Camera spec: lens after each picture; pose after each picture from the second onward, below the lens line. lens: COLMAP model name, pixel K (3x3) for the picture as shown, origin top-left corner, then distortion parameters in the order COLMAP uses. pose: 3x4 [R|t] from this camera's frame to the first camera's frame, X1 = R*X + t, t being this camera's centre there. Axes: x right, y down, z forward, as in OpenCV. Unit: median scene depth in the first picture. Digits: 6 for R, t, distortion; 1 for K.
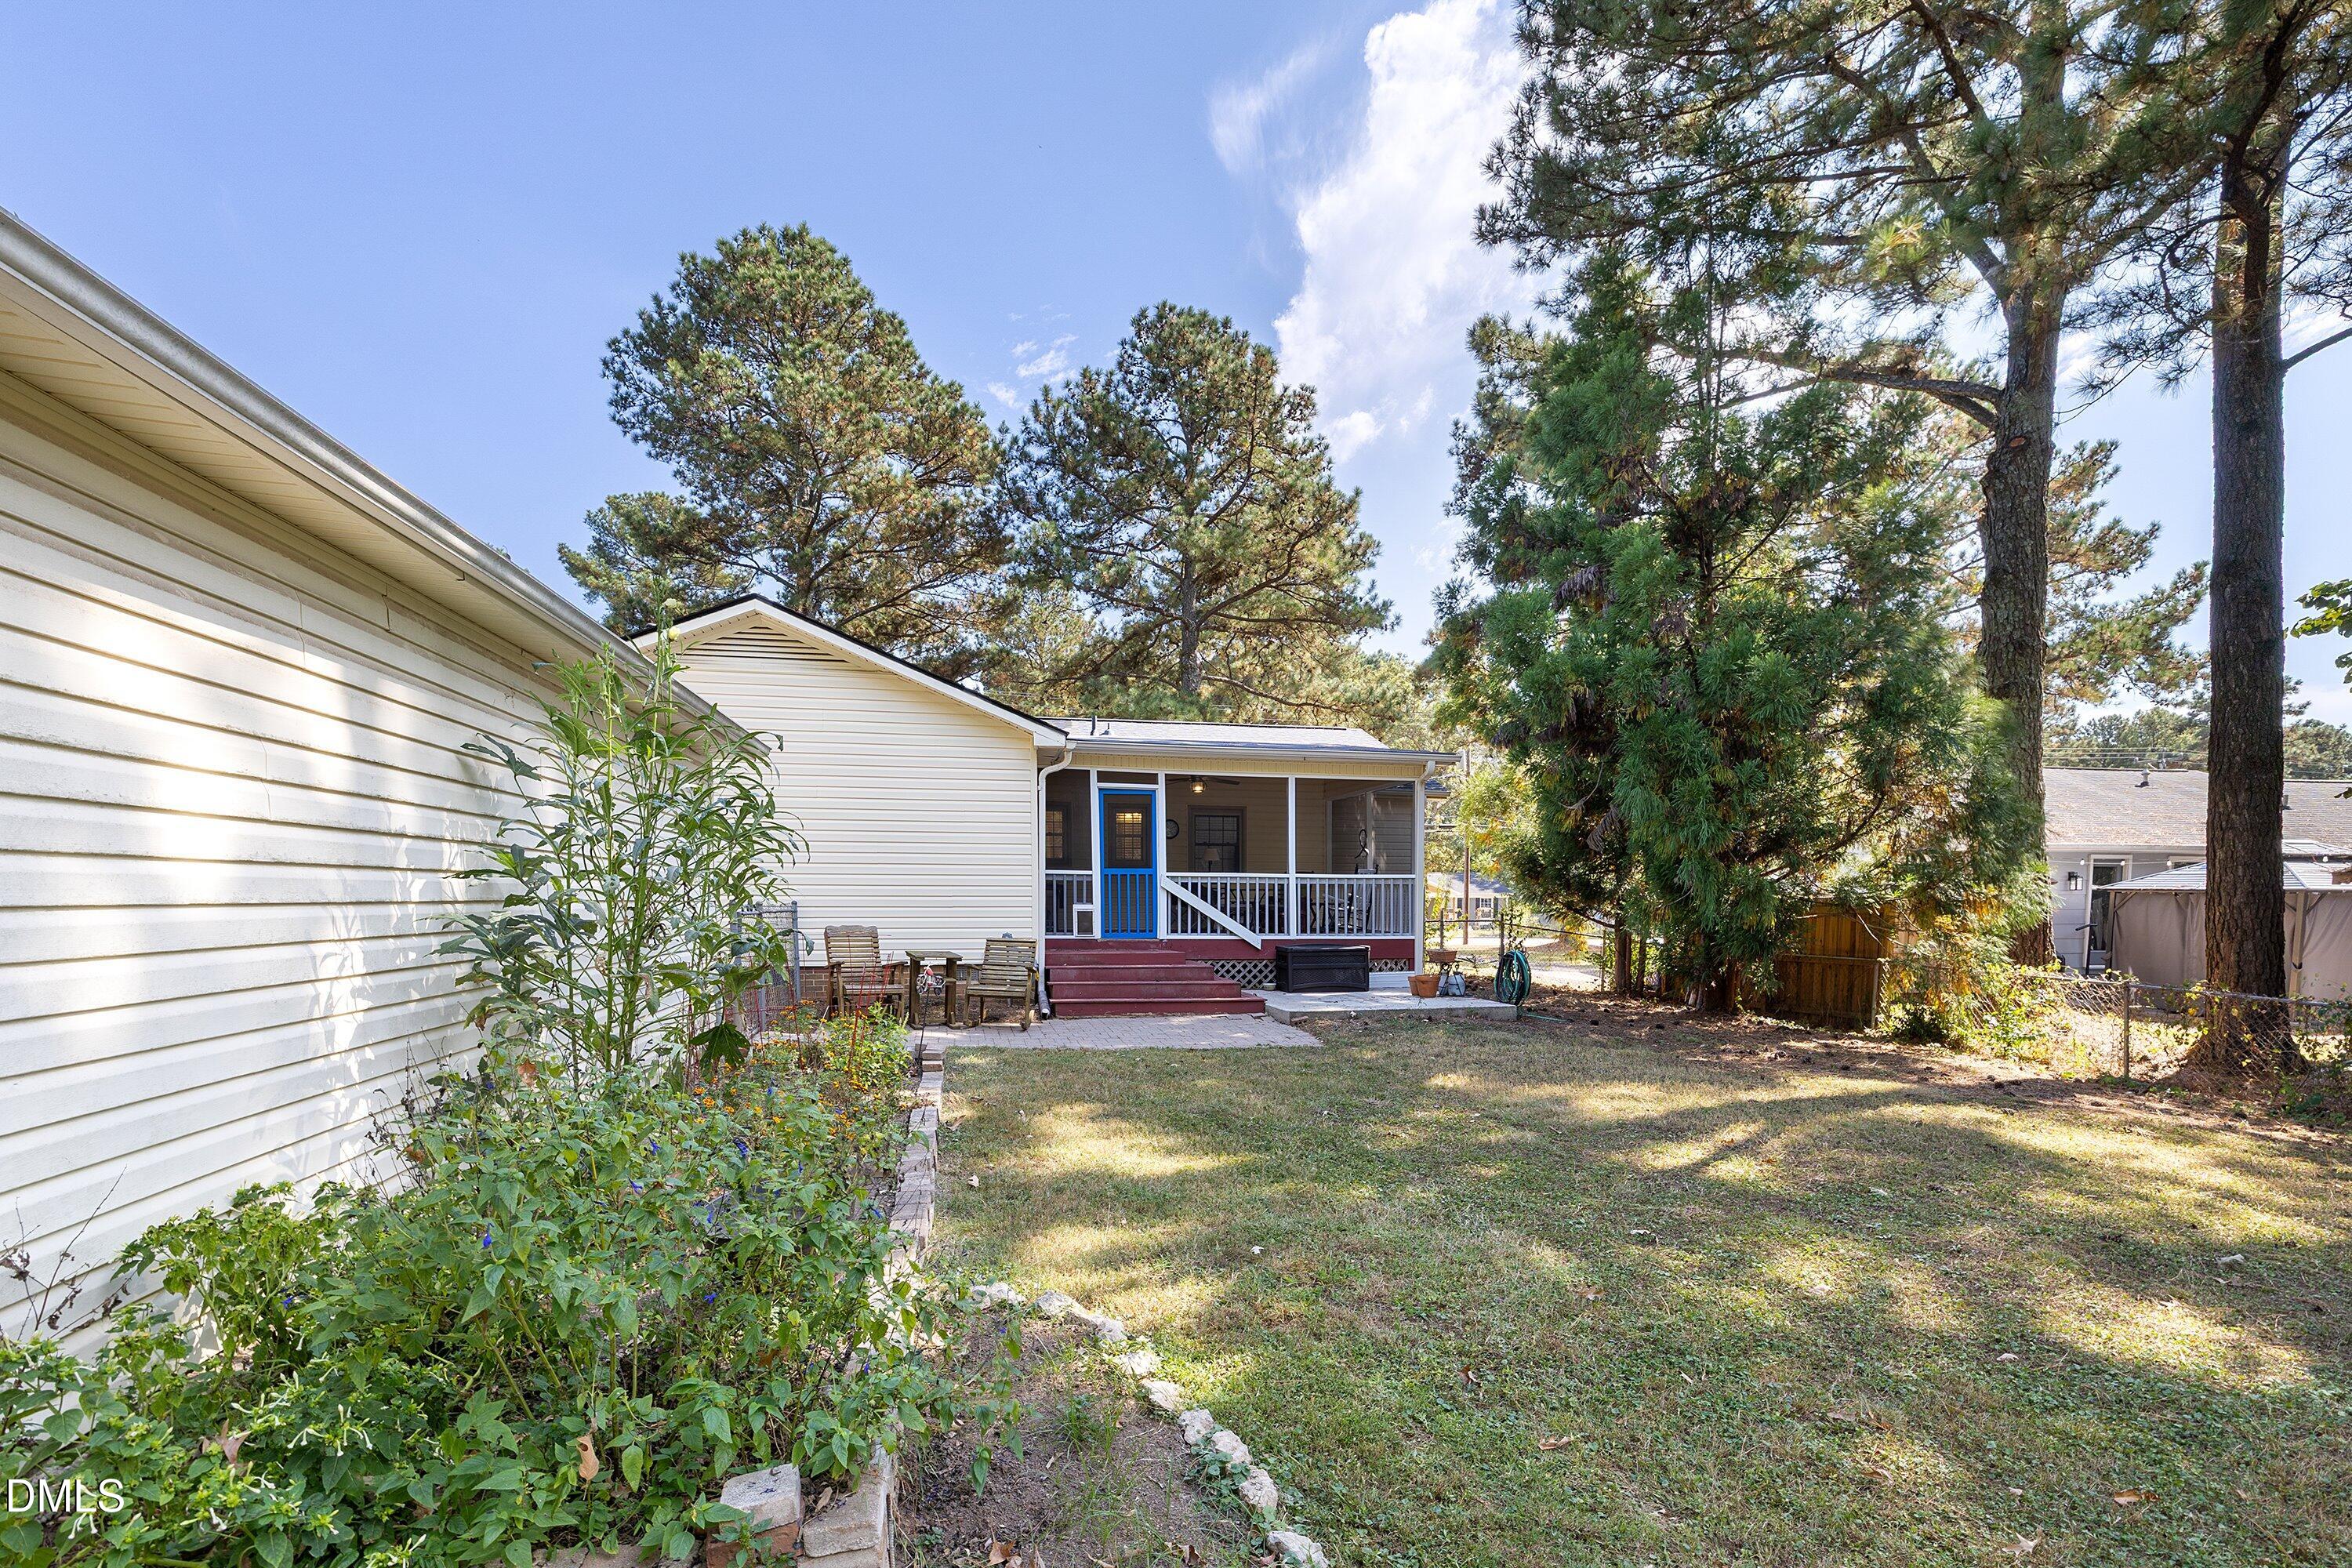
lens RADIAL K [[987.3, 0, 1161.3], [0, 987.3, 916.8], [0, 0, 1]] dist [-0.001628, 0.000523]
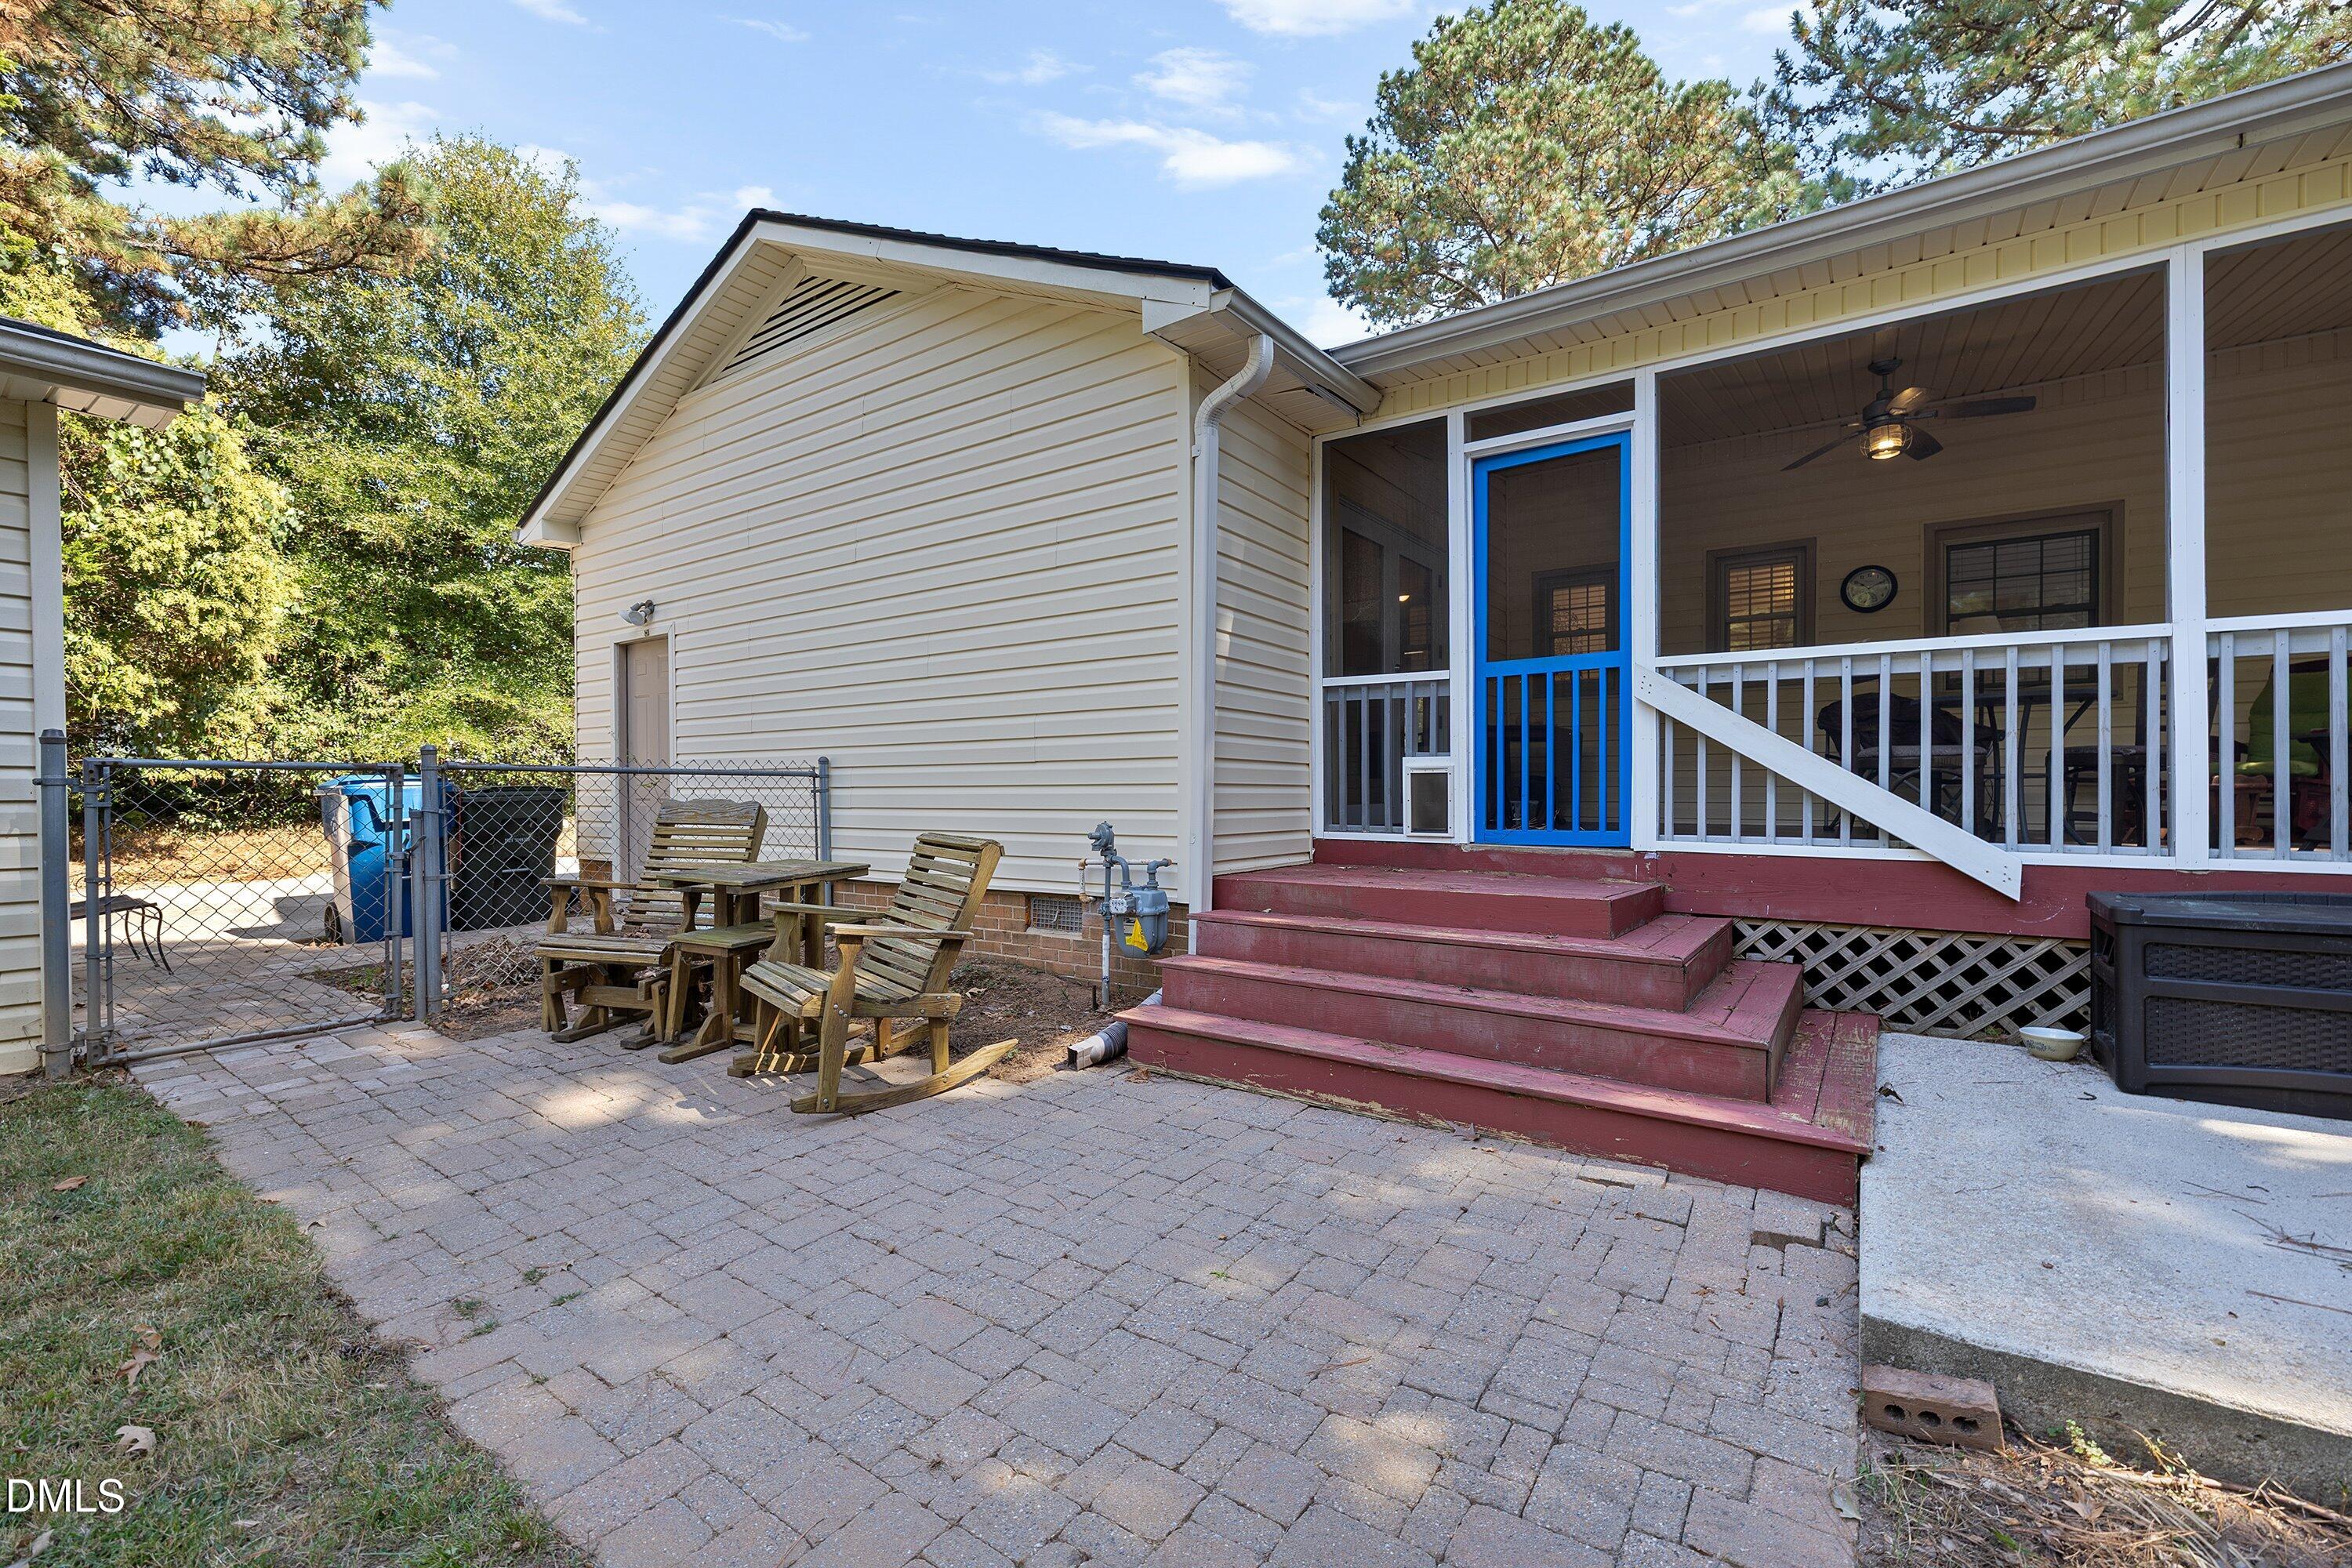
lens RADIAL K [[987.3, 0, 1202.1], [0, 987.3, 797.7], [0, 0, 1]] dist [-0.001628, 0.000523]
pose [[0.706432, 0.002788, -0.707776, 0.124159], [-0.009665, 0.999937, -0.005707, 0.006350], [0.707715, 0.010872, 0.706414, 0.586885]]
